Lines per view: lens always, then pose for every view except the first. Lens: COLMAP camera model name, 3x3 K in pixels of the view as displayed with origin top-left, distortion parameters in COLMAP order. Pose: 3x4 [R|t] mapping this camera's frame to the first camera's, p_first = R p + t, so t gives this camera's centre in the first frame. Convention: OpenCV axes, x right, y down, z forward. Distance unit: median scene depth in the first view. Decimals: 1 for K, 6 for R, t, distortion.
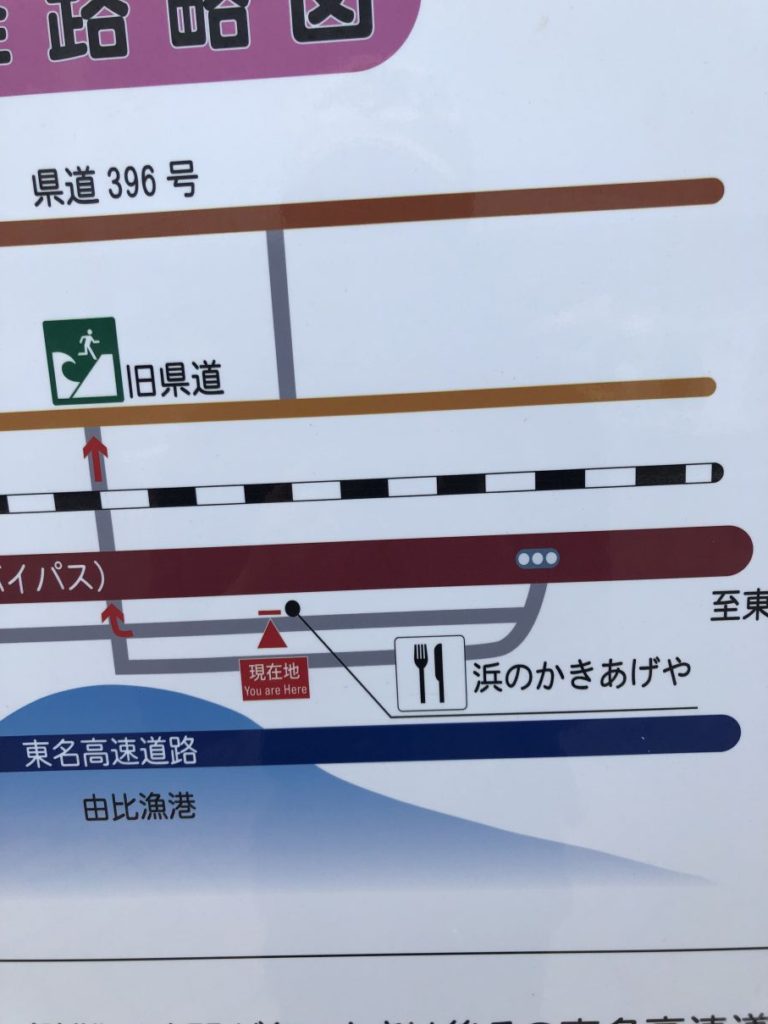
lens RADIAL K [[844.1, 0, 381.7], [0, 844.1, 510.4], [0, 0, 1]] dist [0.024647, -0.024790]
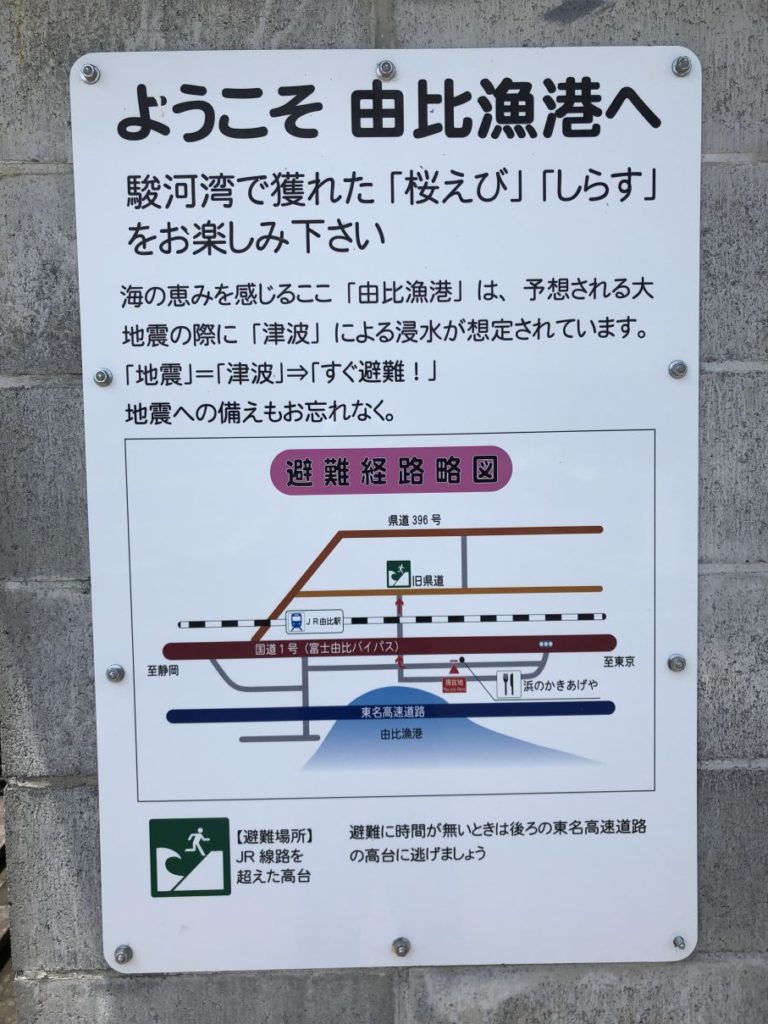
lens RADIAL K [[844.1, 0, 385.5], [0, 844.1, 511.1], [0, 0, 1]] dist [0.024647, -0.024790]
pose [[0.998548, 0.033779, 0.041963, -0.514069], [-0.025700, 0.983329, -0.180008, 0.145224], [-0.047344, 0.178668, 0.982770, -1.960454]]
